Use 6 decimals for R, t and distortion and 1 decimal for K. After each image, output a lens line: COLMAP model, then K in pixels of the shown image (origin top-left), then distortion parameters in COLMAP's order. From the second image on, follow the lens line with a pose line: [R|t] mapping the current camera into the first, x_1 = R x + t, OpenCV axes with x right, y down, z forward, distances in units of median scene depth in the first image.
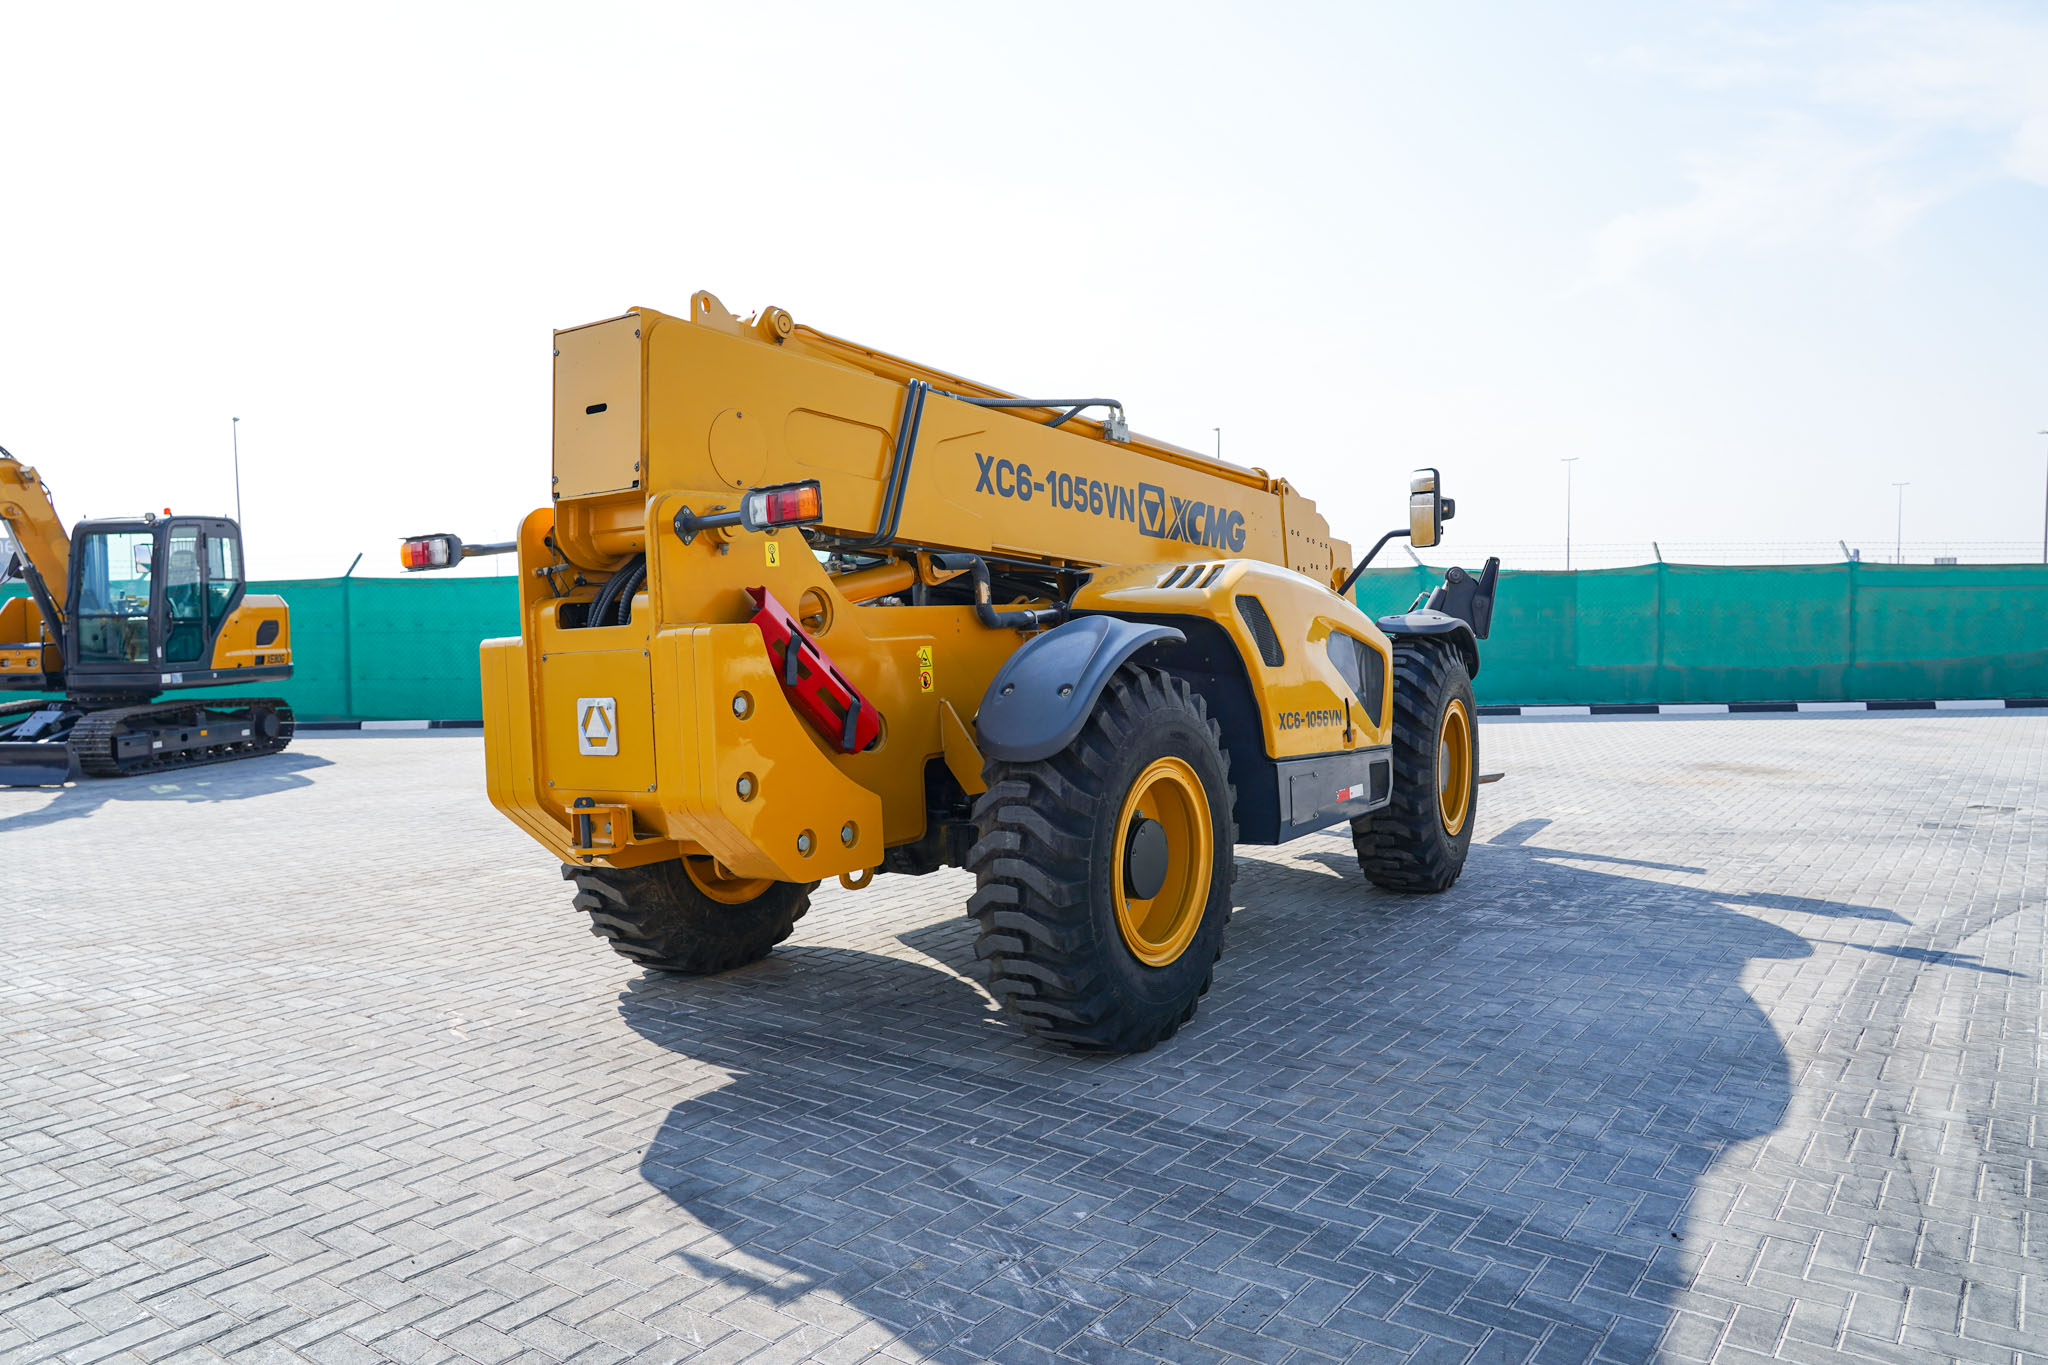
lens RADIAL K [[1427.2, 0, 1024.0], [0, 1427.2, 682.5], [0, 0, 1]] dist [-0.036152, 0.000534]
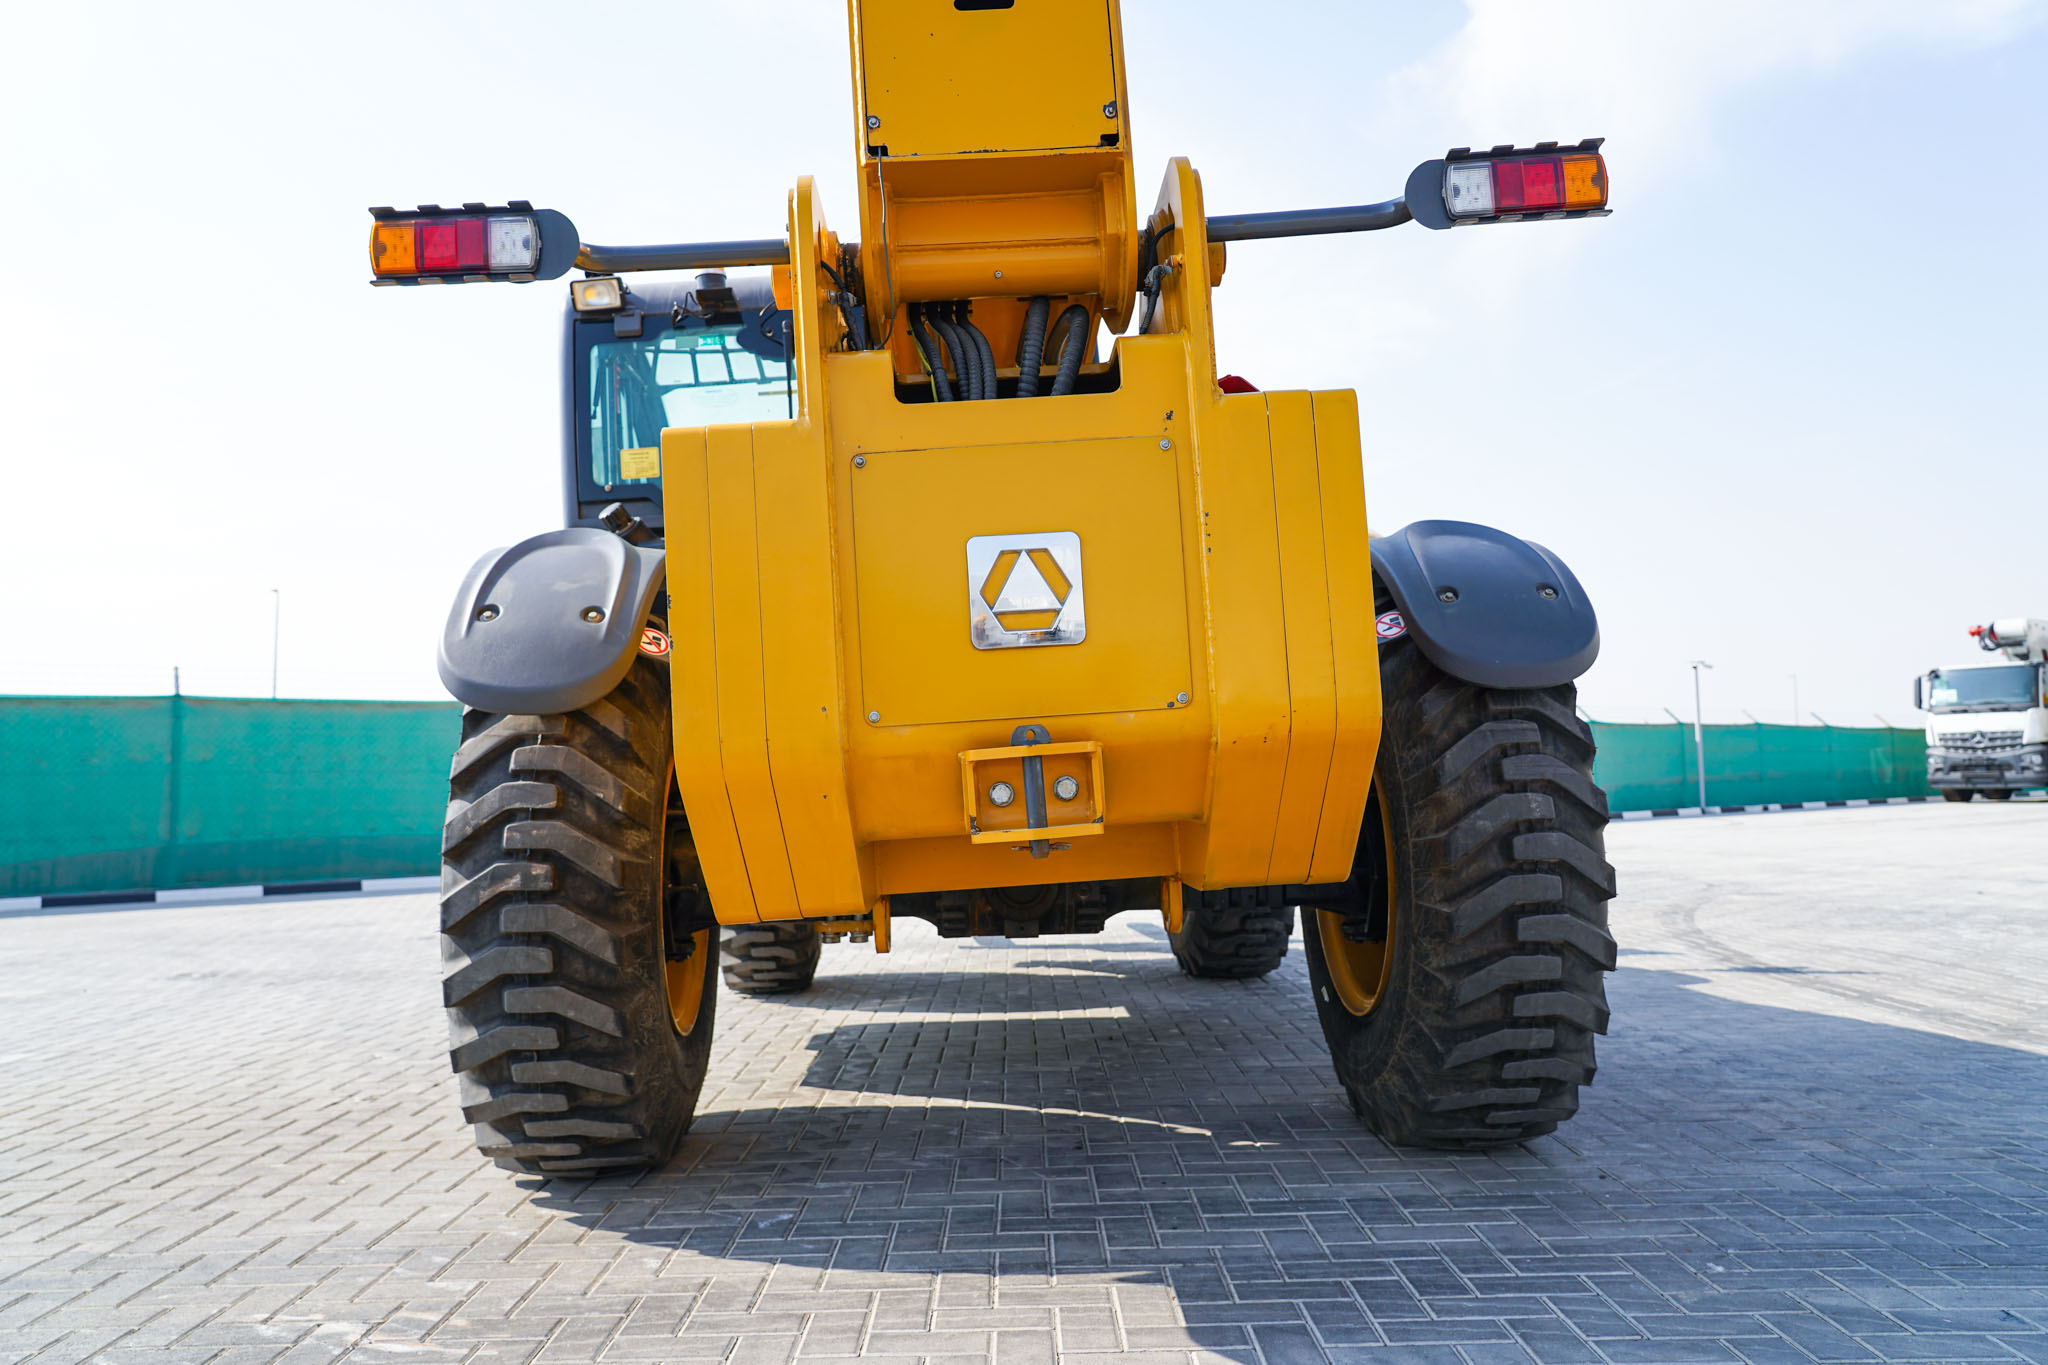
lens RADIAL K [[1486.3, 0, 1024.0], [0, 1486.3, 682.5], [0, 0, 1]] dist [-0.024137, 0.031618]
pose [[0.816001, 0.031838, 0.577172, -0.588824], [0.045846, 0.991772, -0.119525, 0.123139], [-0.576229, 0.123993, 0.807828, 0.567310]]
